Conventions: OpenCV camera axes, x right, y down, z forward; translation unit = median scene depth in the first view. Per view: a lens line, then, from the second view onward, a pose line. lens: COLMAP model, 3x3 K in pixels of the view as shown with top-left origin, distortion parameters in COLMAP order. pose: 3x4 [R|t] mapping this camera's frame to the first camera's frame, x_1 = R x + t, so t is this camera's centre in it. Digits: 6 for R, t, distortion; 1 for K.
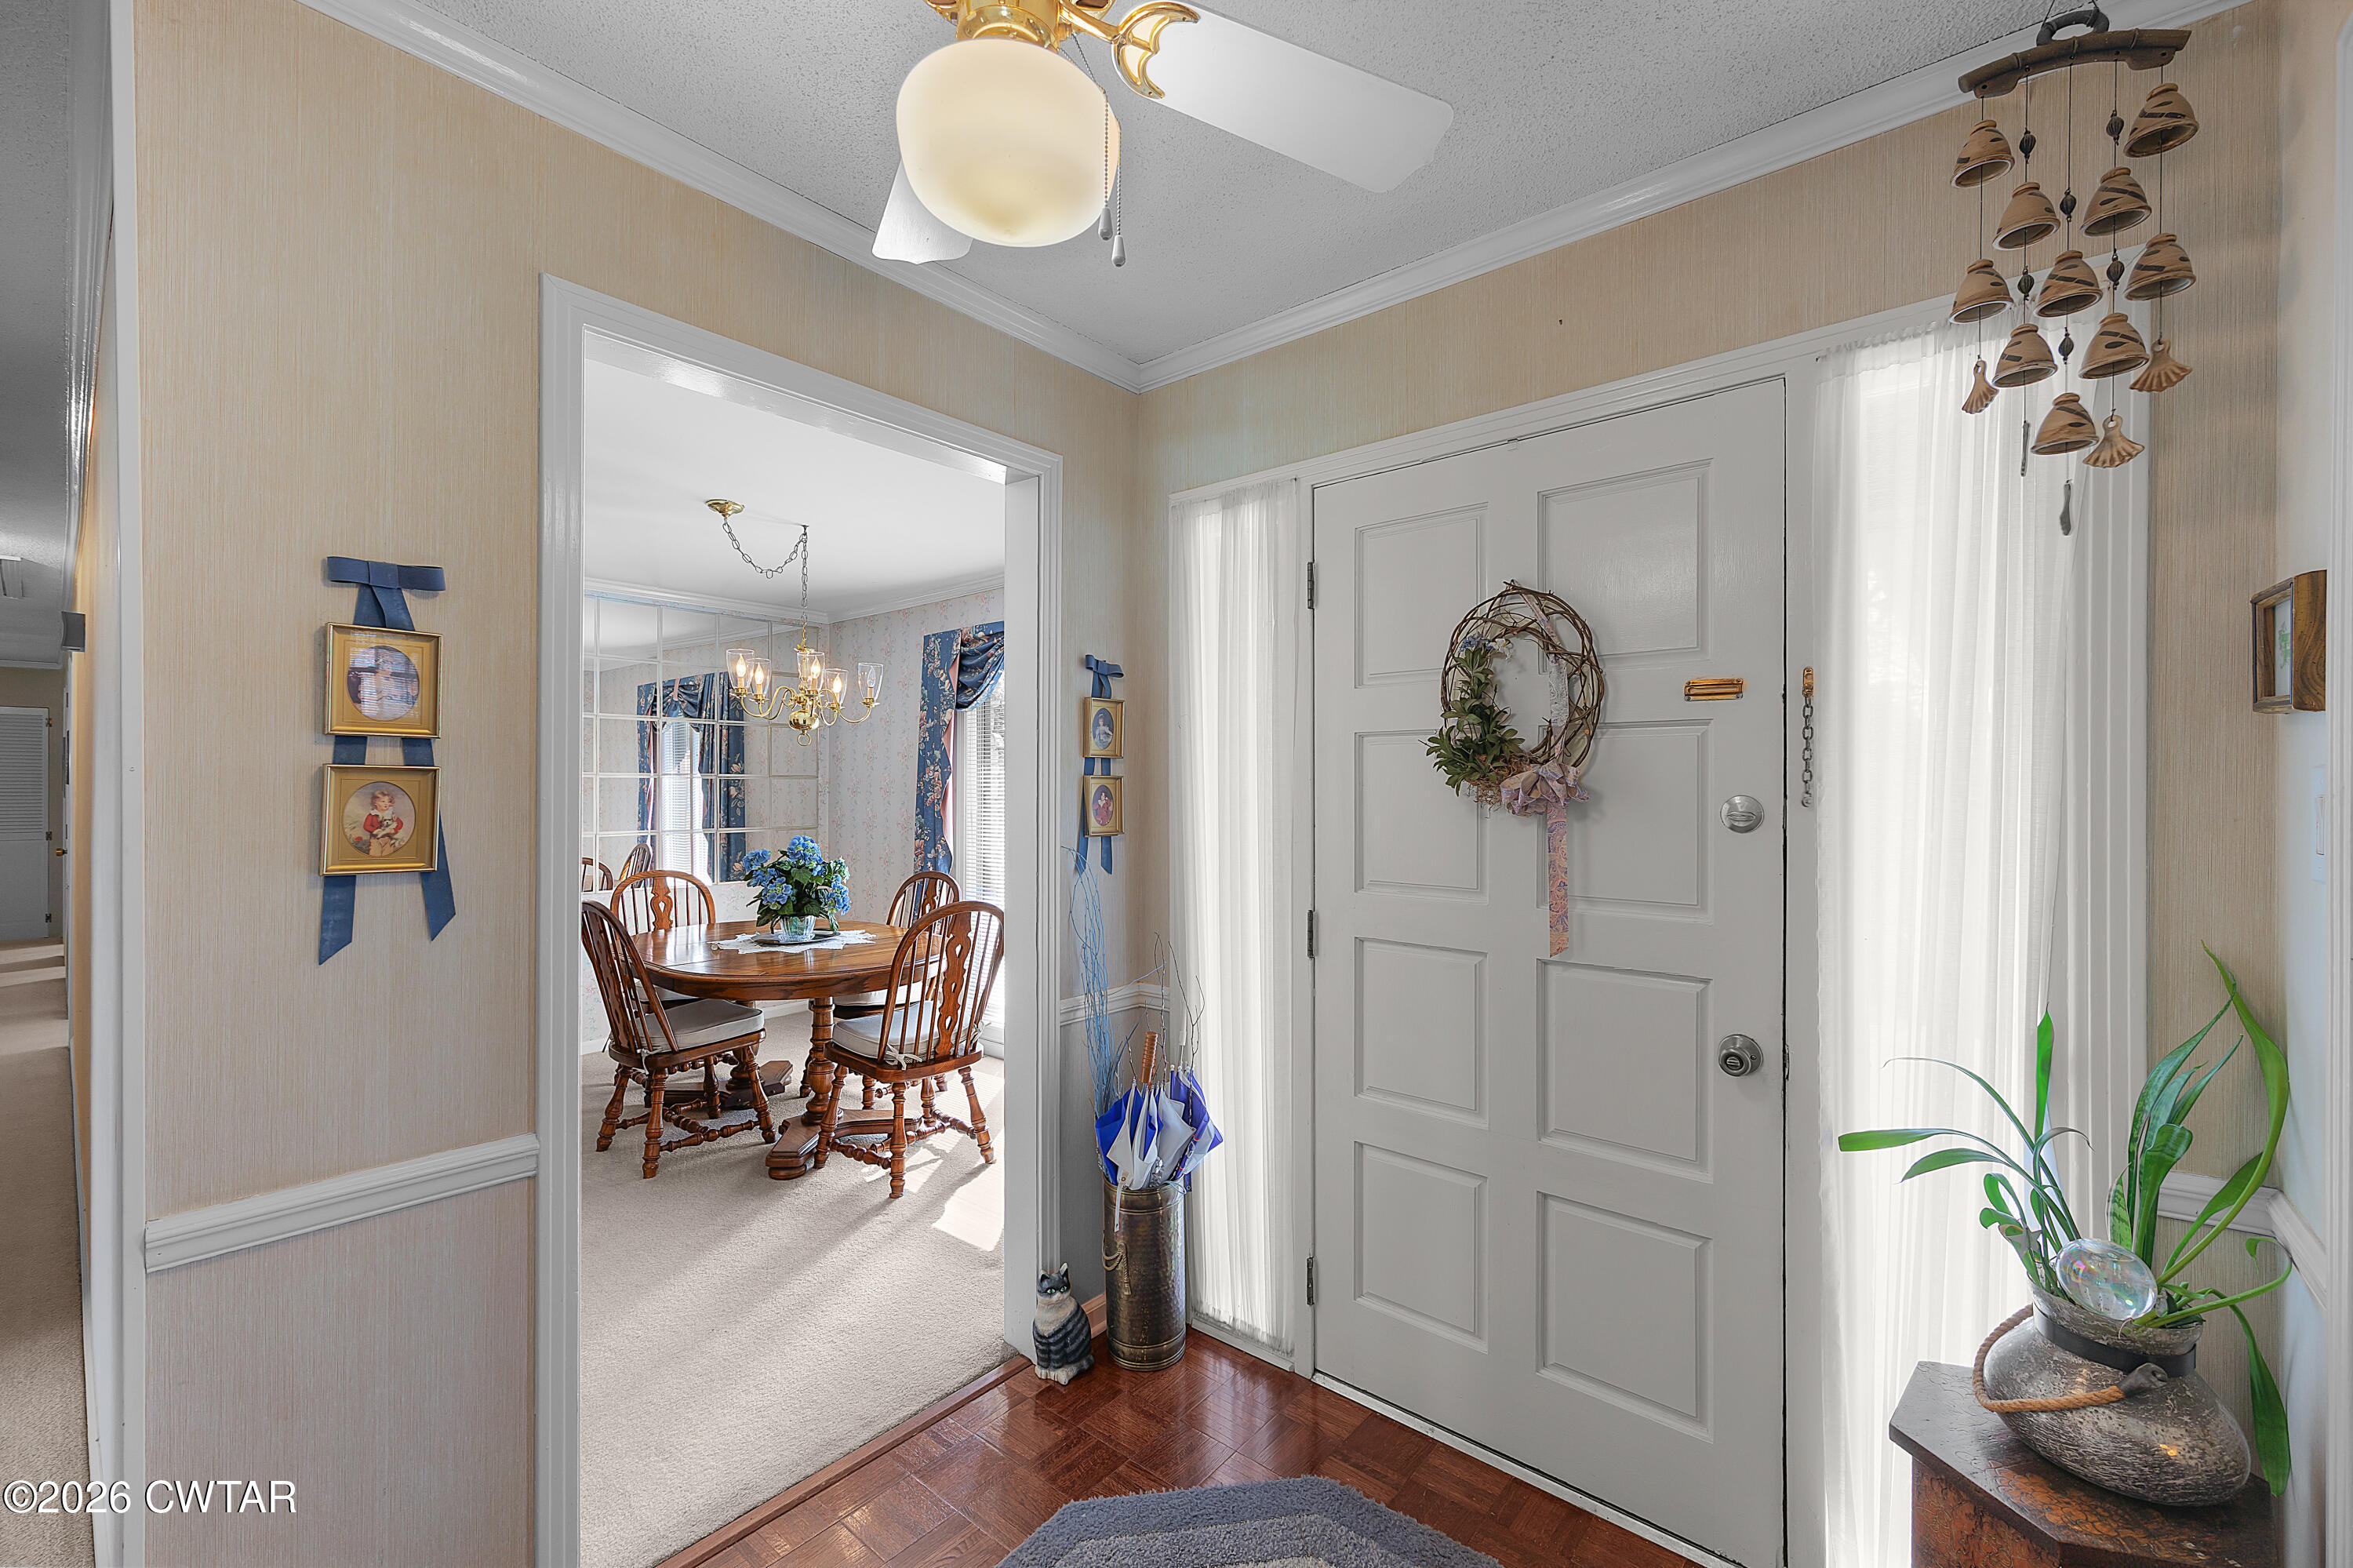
lens RADIAL K [[968.7, 0, 1176.5], [0, 968.7, 784.0], [0, 0, 1]] dist [0.000582, 0.000234]
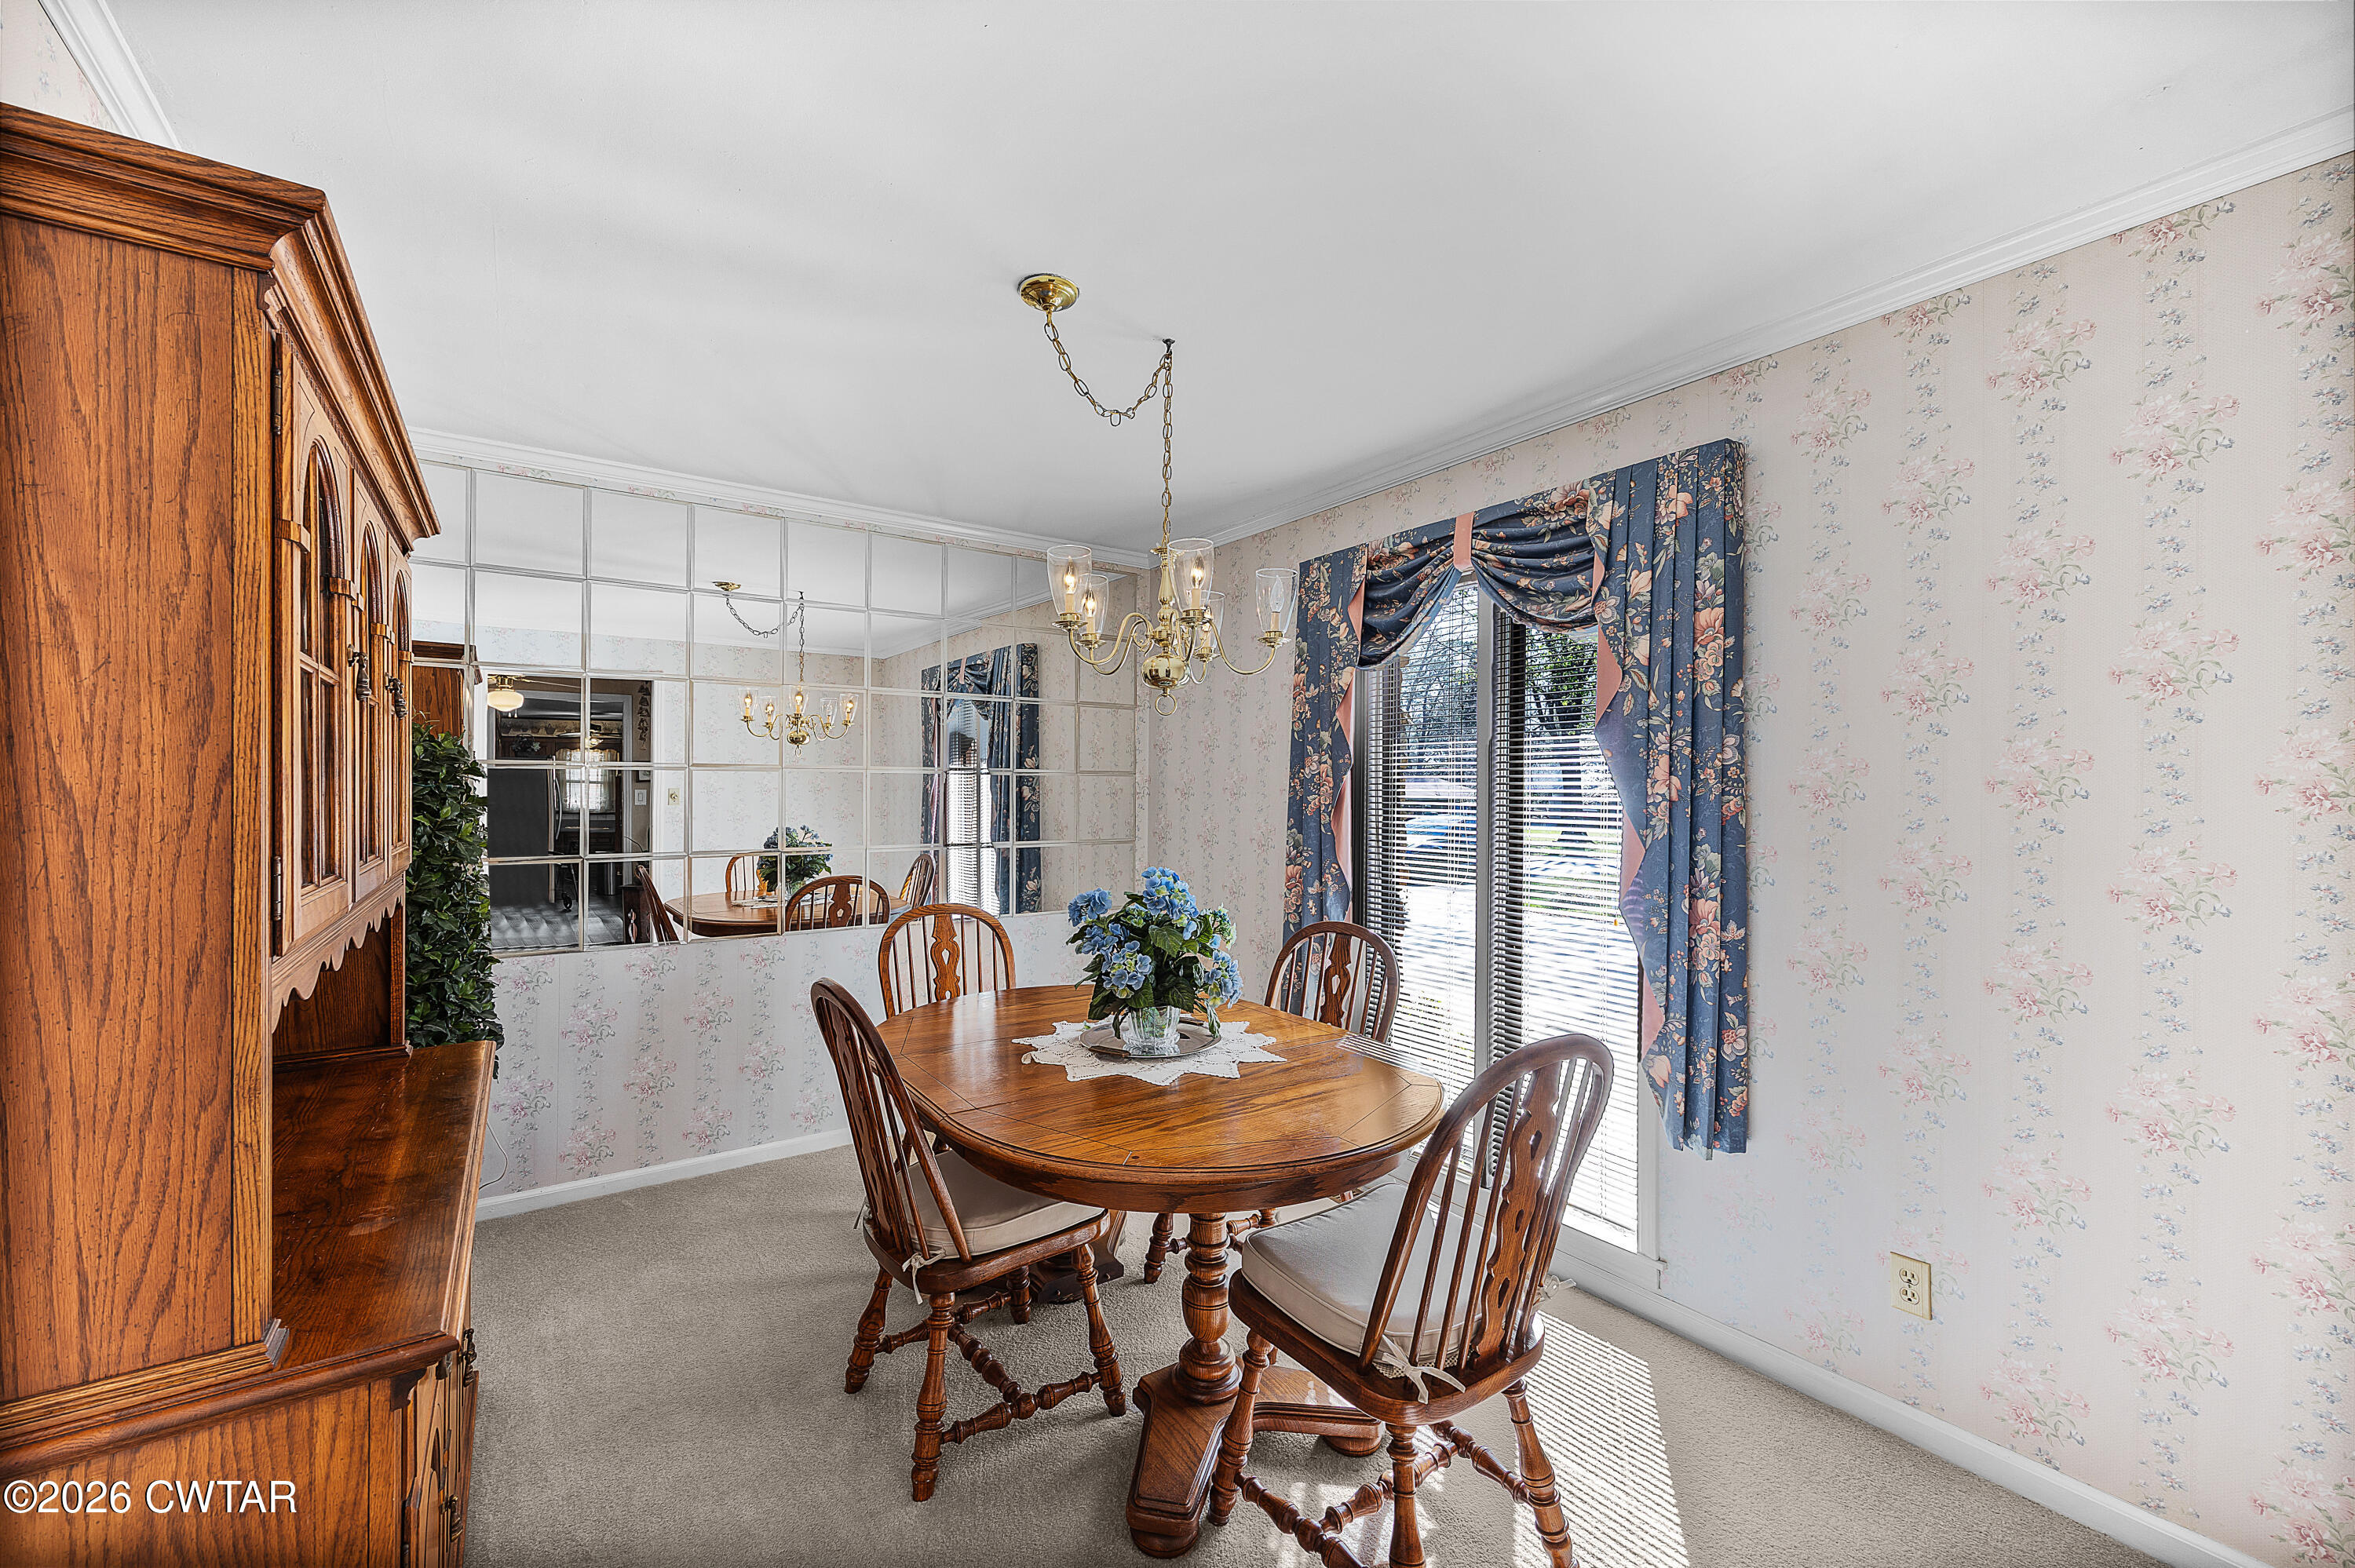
lens RADIAL K [[969.4, 0, 1177.5], [0, 969.4, 784.0], [0, 0, 1]] dist [0.000582, 0.000234]
pose [[0.967651, 0.002347, -0.252282, -0.183422], [-0.002852, 0.999995, -0.001637, 0.002519], [0.252276, 0.002304, 0.967652, 0.346445]]
